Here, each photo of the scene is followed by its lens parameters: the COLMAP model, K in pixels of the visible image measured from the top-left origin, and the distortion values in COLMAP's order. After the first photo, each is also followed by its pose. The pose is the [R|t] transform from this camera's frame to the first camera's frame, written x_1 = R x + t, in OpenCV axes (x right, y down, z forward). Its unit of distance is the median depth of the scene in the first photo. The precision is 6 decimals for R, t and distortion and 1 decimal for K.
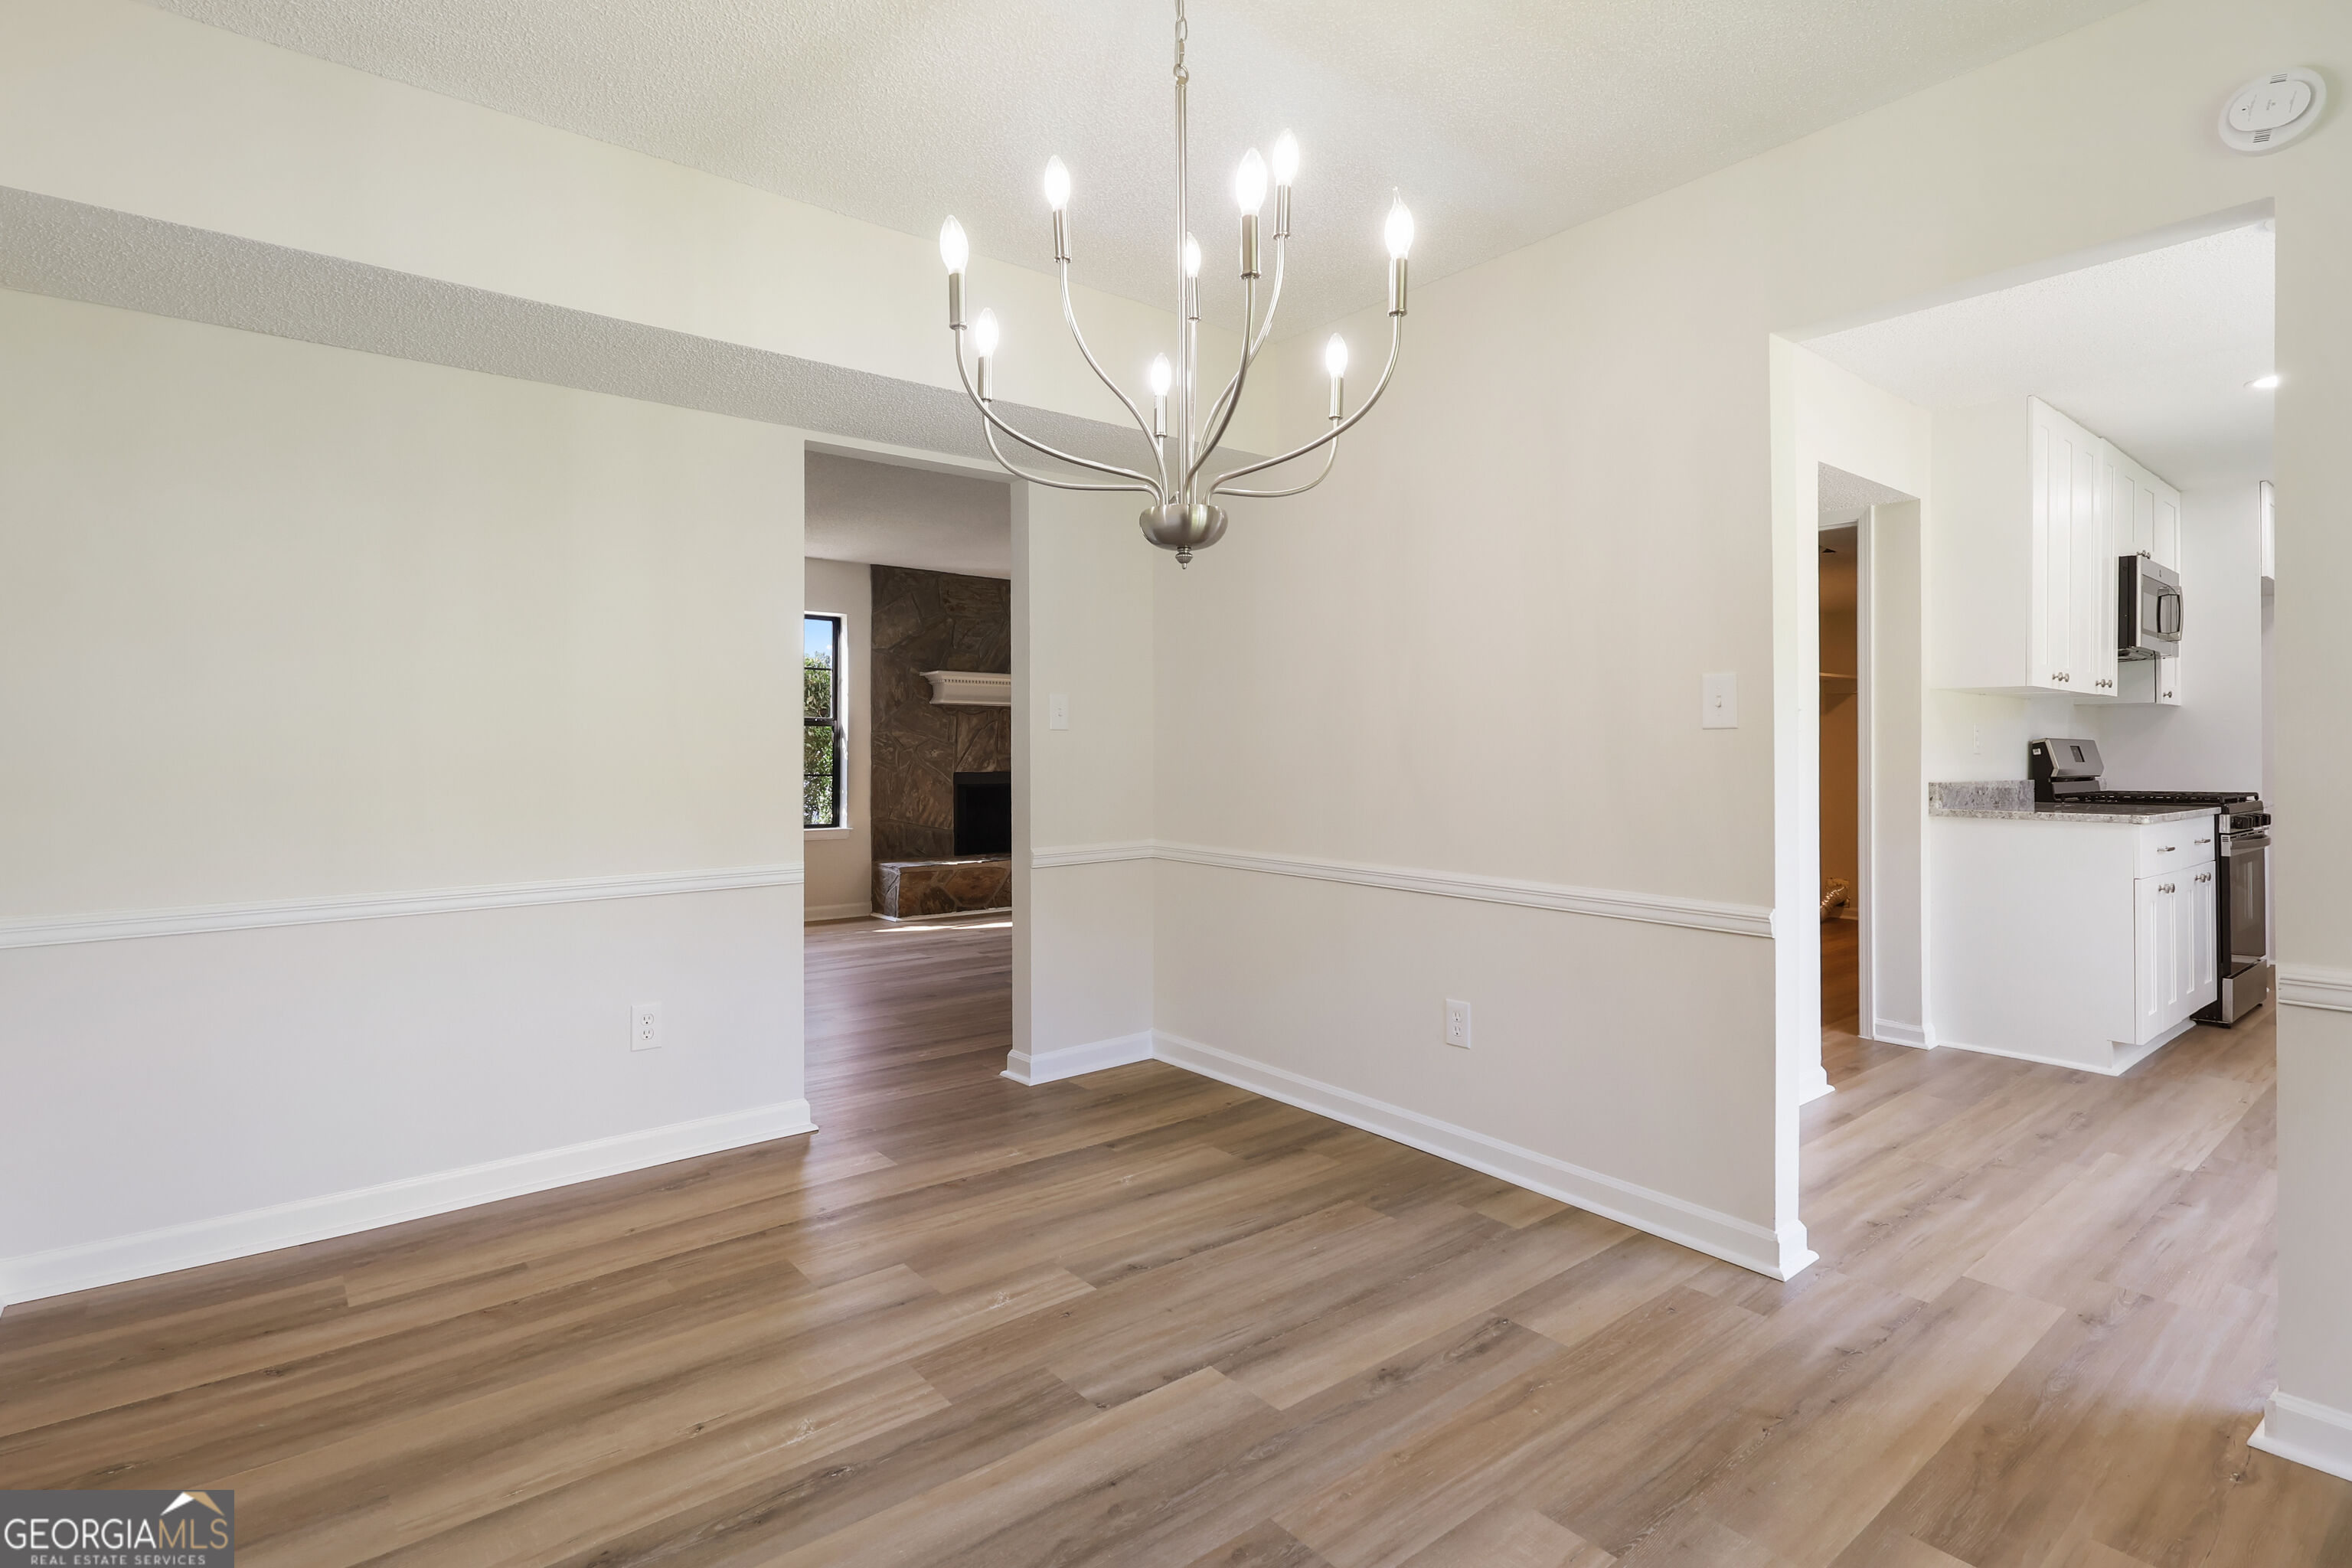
lens RADIAL K [[1133.9, 0, 1152.5], [0, 1133.9, 758.2], [0, 0, 1]] dist [-0.006848, -0.000008]
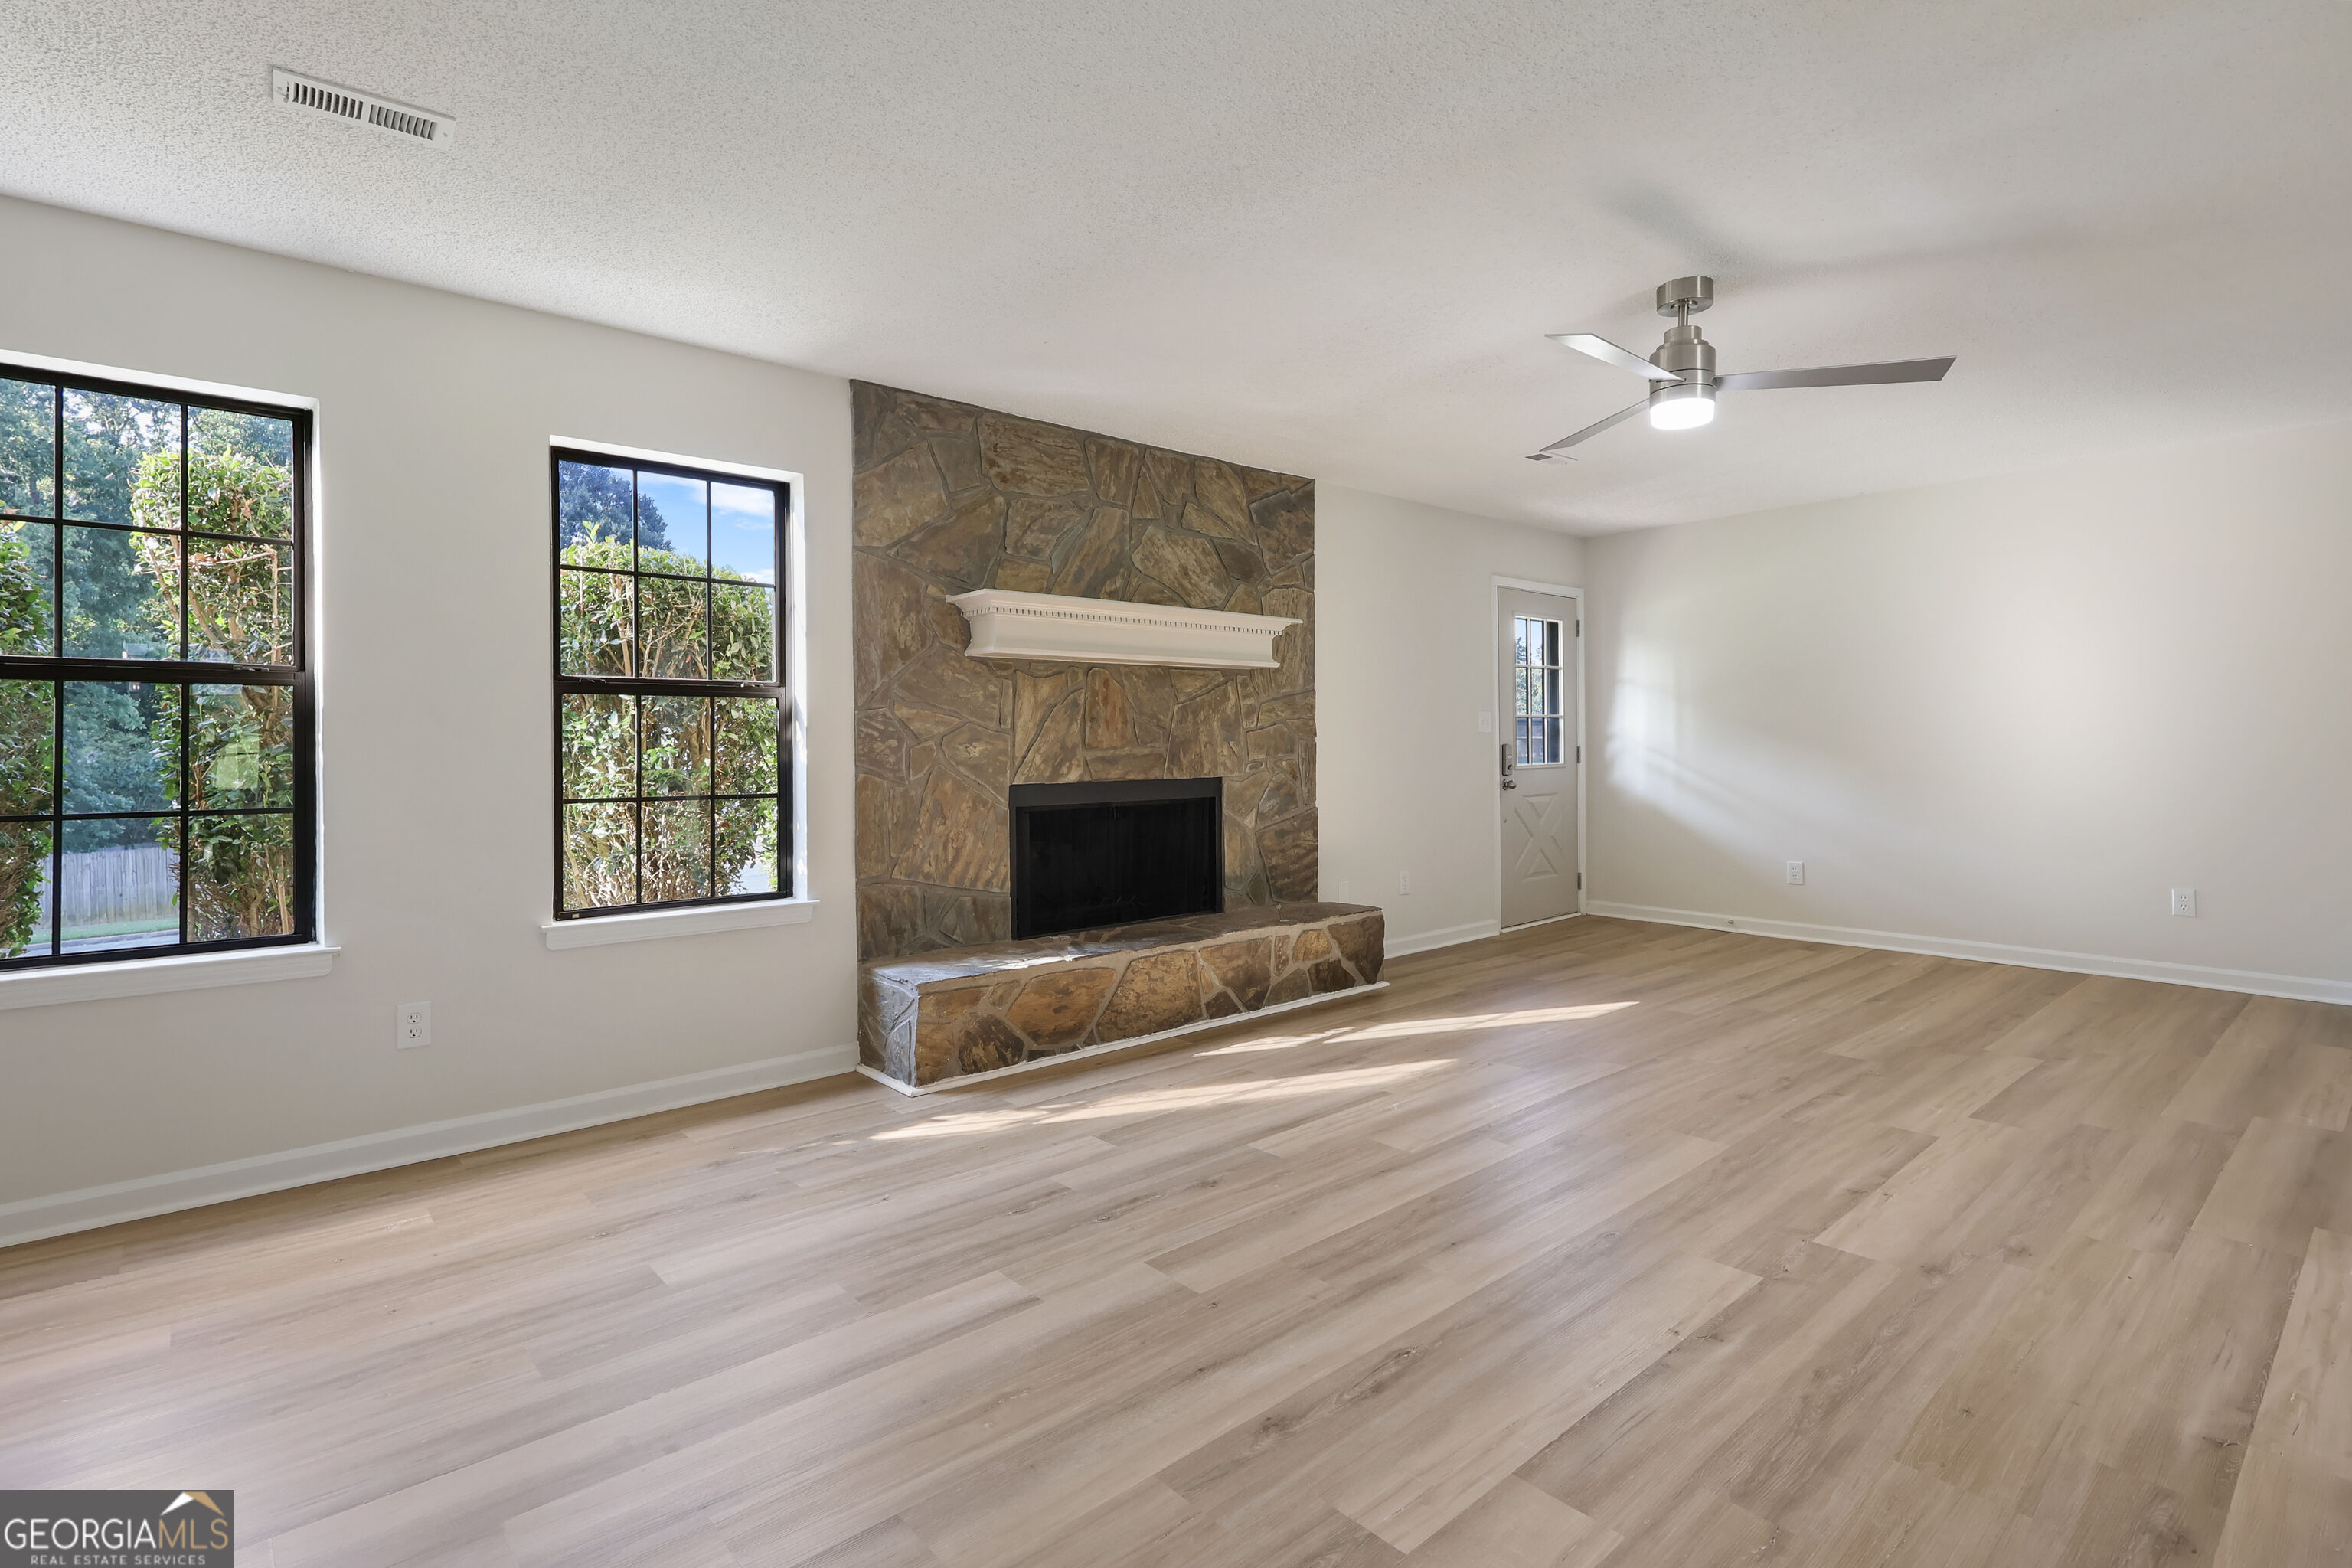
lens RADIAL K [[1133.9, 0, 1166.5], [0, 1133.9, 754.0], [0, 0, 1]] dist [-0.006848, -0.000008]
pose [[0.999006, -0.009372, 0.043575, -0.128634], [0.009058, 0.999932, 0.007402, -0.005629], [-0.043641, -0.007000, 0.999023, 0.478845]]
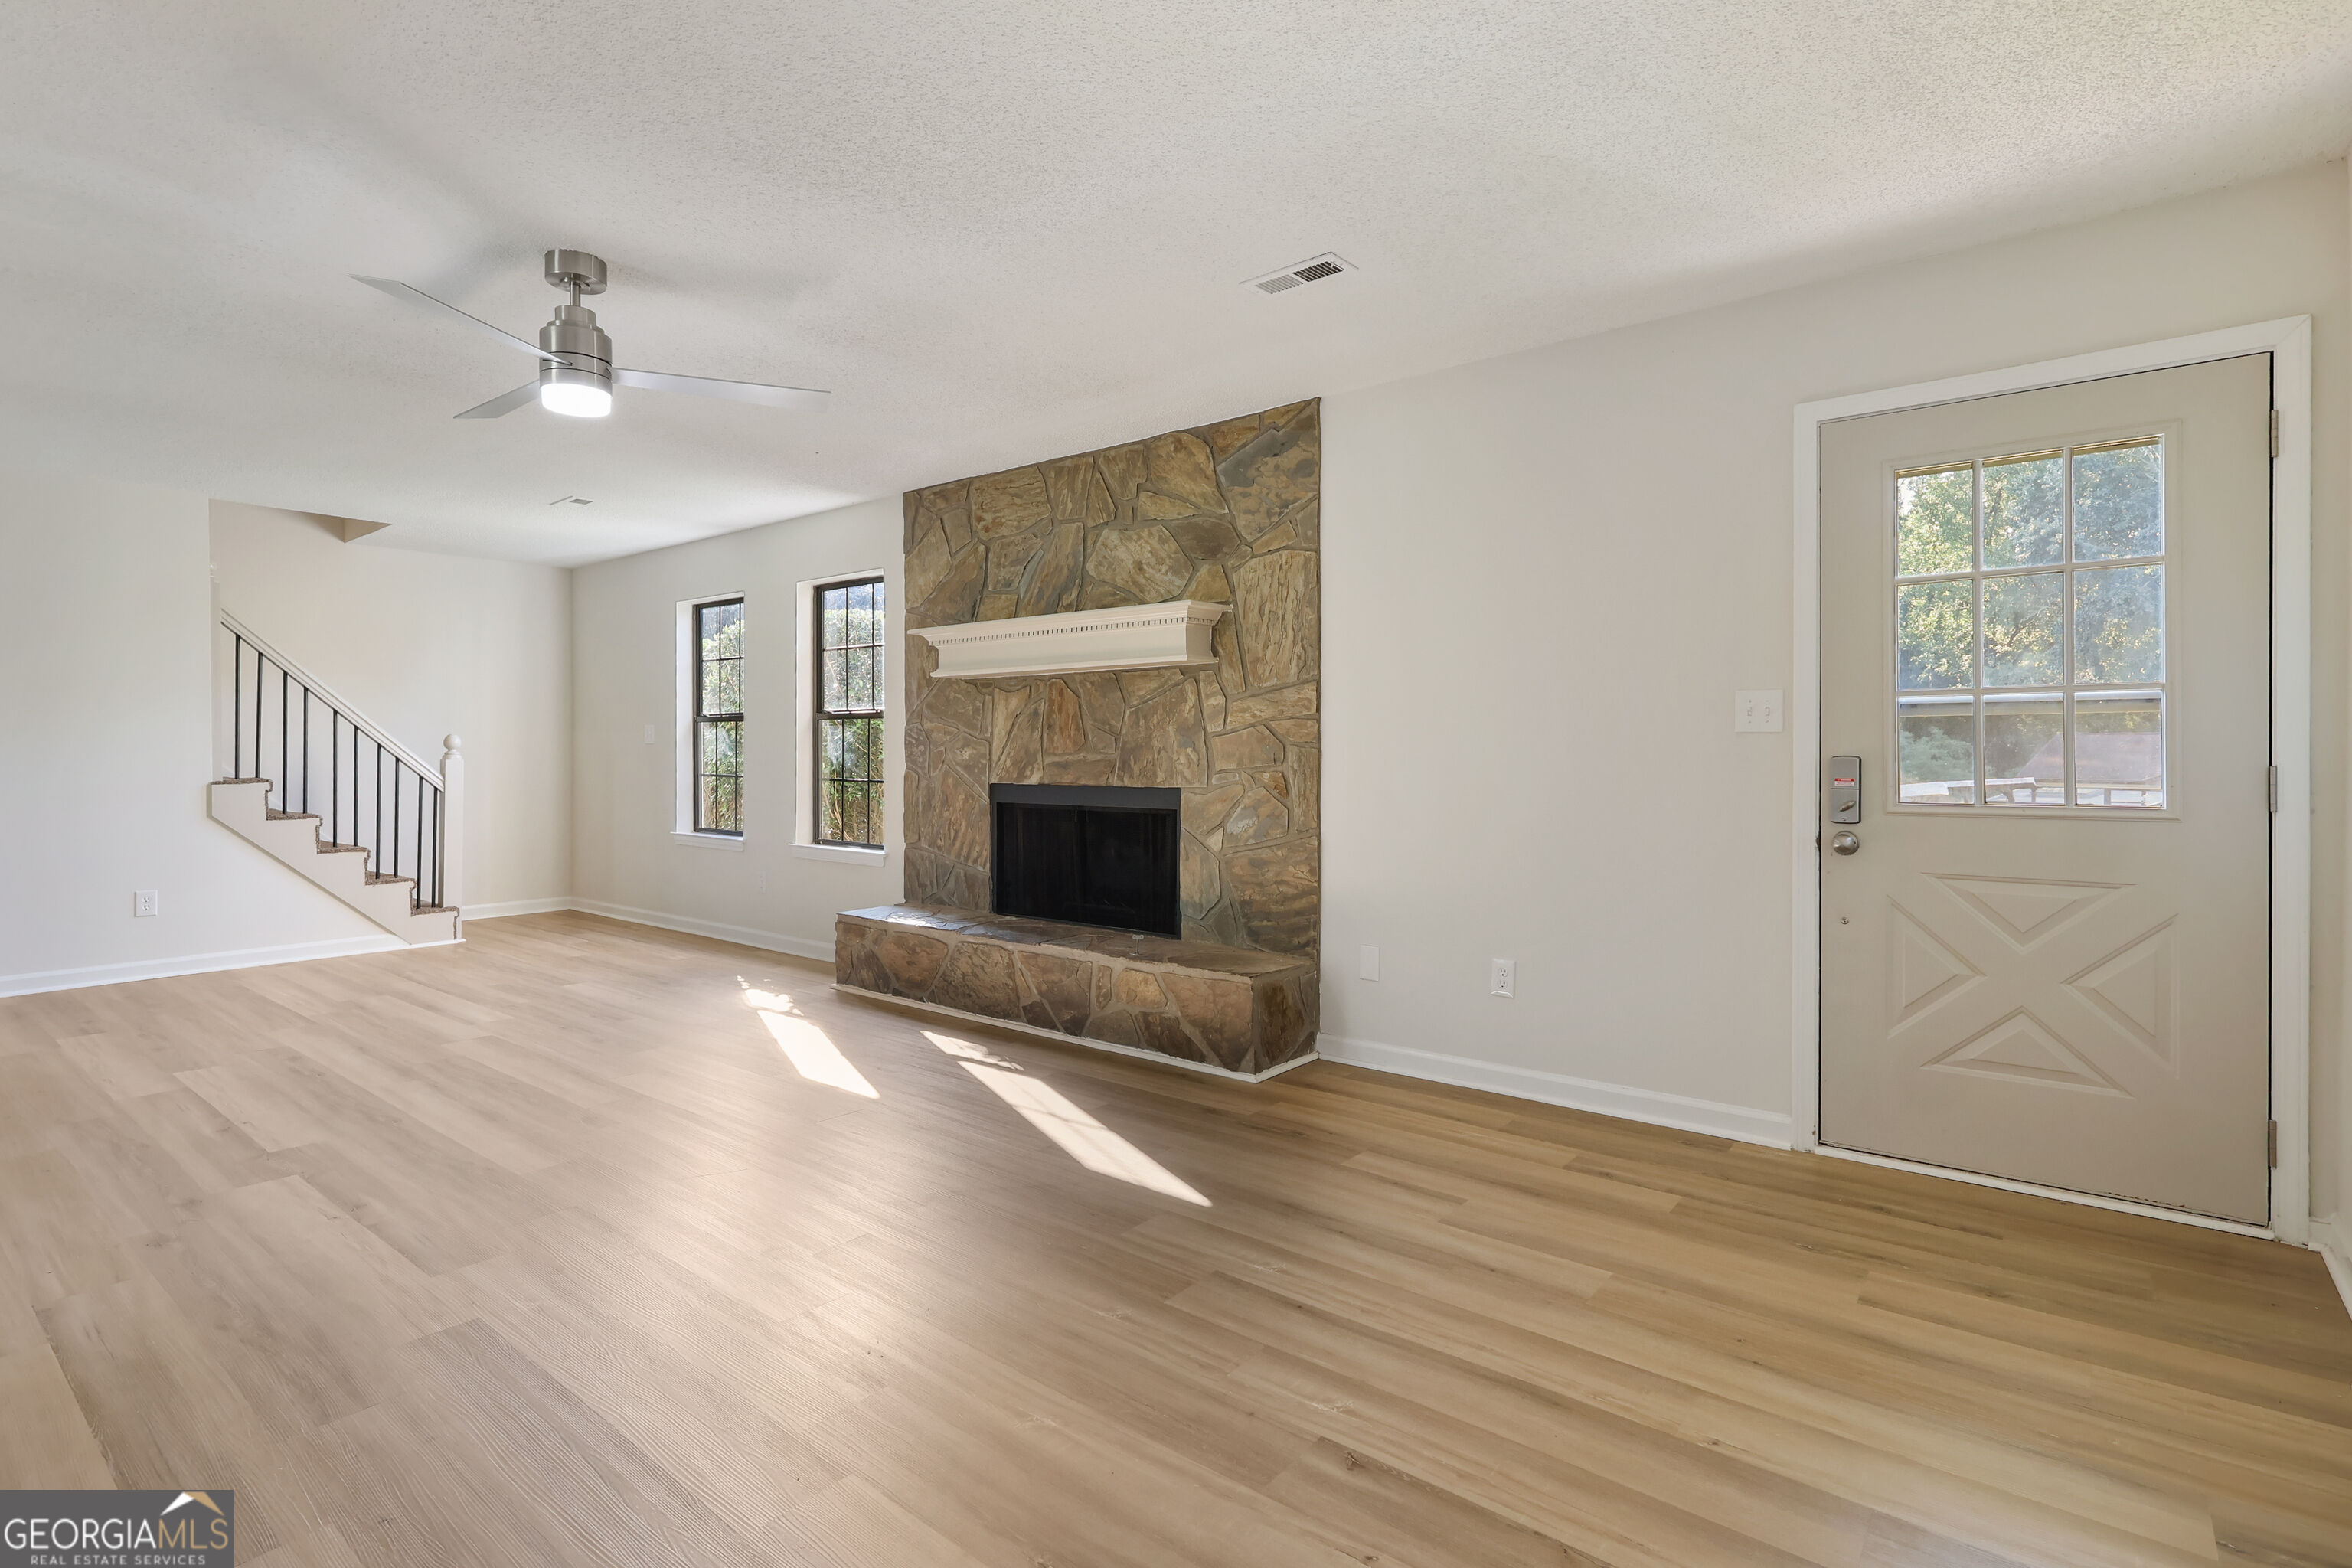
lens RADIAL K [[1133.9, 0, 1155.6], [0, 1133.9, 770.5], [0, 0, 1]] dist [-0.006848, -0.000008]
pose [[0.210350, 0.015600, -0.977502, 0.489659], [-0.001630, 0.999877, 0.015606, -0.005197], [0.977625, -0.001690, 0.210349, 0.989908]]
